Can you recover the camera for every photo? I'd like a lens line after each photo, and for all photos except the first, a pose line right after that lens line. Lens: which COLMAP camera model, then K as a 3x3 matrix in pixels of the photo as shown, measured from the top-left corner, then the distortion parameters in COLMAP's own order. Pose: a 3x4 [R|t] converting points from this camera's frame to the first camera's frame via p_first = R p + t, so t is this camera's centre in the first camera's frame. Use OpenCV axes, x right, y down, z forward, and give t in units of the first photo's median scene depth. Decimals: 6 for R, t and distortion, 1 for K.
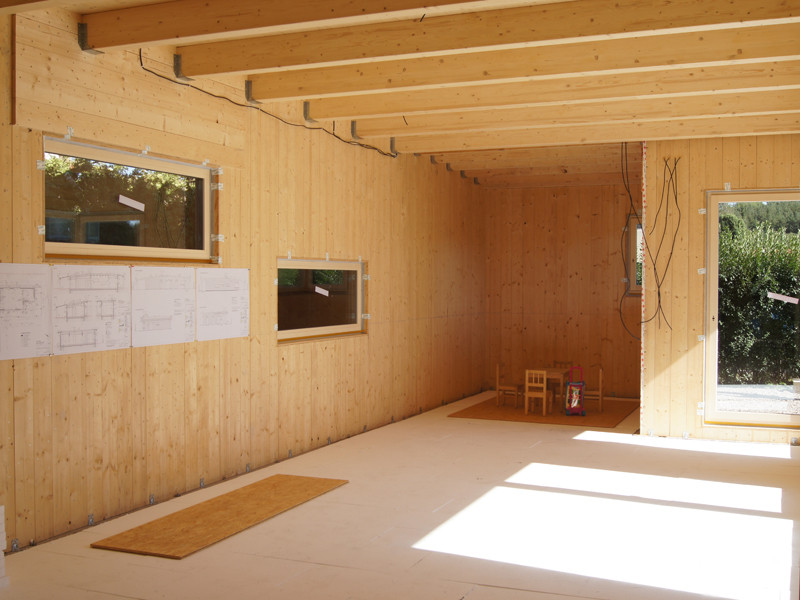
lens RADIAL K [[923.8, 0, 398.5], [0, 923.8, 300.1], [0, 0, 1]] dist [-0.032952, 0.000000]
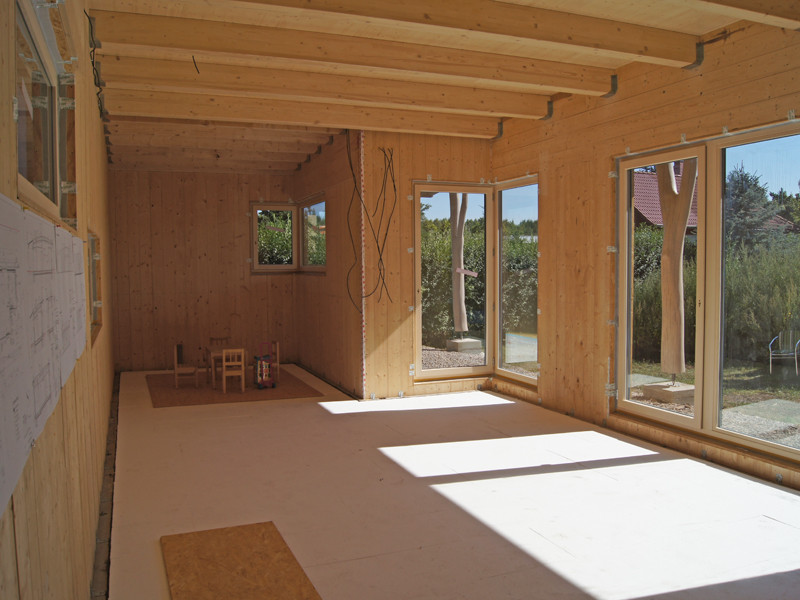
lens RADIAL K [[674.9, 0, 405.3], [0, 674.9, 302.4], [0, 0, 1]] dist [-0.080888, 0.016310]
pose [[0.722334, -0.047671, 0.689900, -0.318396], [0.022472, 0.998712, 0.045482, -0.006133], [-0.691180, -0.017350, 0.722475, 0.491087]]
